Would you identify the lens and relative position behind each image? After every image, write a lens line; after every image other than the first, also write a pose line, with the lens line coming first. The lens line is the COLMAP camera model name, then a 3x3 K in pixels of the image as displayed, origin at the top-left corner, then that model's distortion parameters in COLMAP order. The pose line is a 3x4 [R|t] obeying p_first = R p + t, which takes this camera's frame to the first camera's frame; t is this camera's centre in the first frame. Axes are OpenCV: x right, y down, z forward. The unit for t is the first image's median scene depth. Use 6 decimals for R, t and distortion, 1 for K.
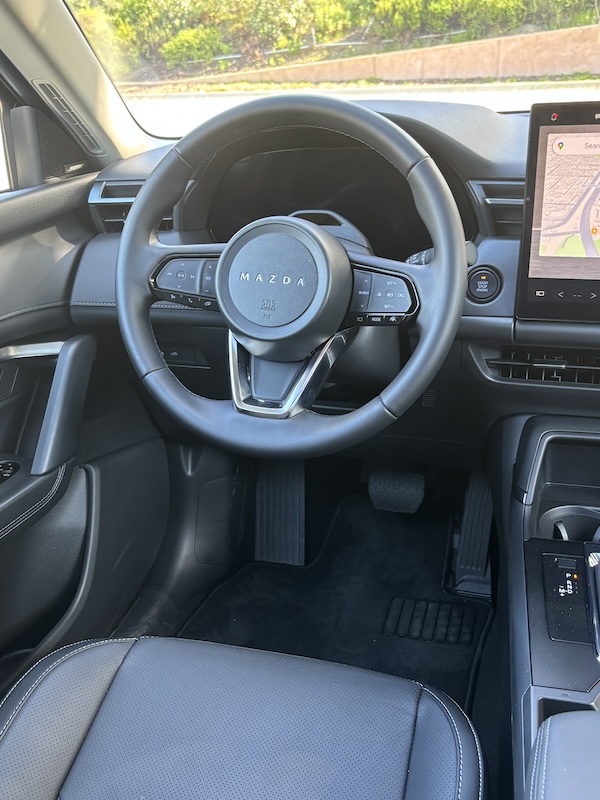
lens RADIAL K [[773.6, 0, 300.1], [0, 773.6, 399.8], [0, 0, 1]] dist [-0.001136, 0.000000]
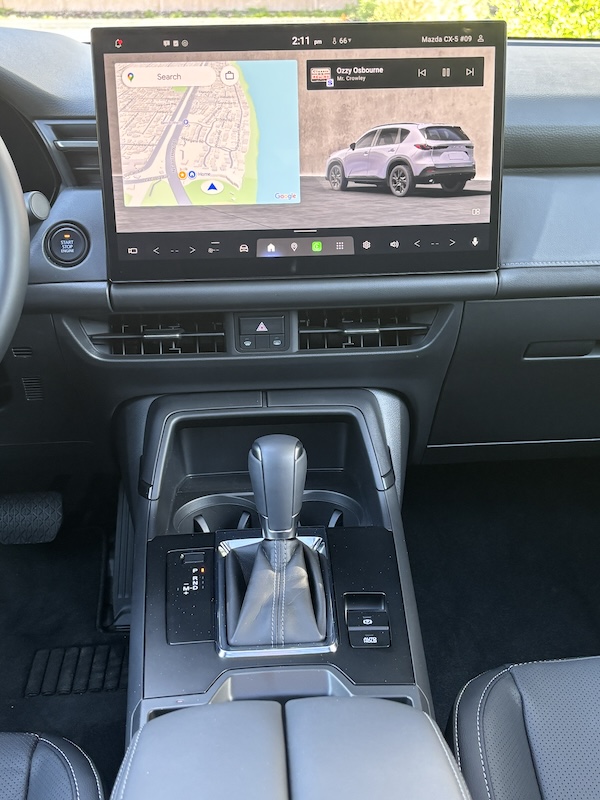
lens RADIAL K [[977.2, 0, 300.0], [0, 977.2, 400.1], [0, 0, 1]] dist [0.023319, 0.000000]
pose [[0.938571, -0.108035, 0.327739, 0.108399], [0.114083, 0.993471, 0.000777, 0.045739], [-0.325683, 0.036660, 0.944768, -0.073099]]
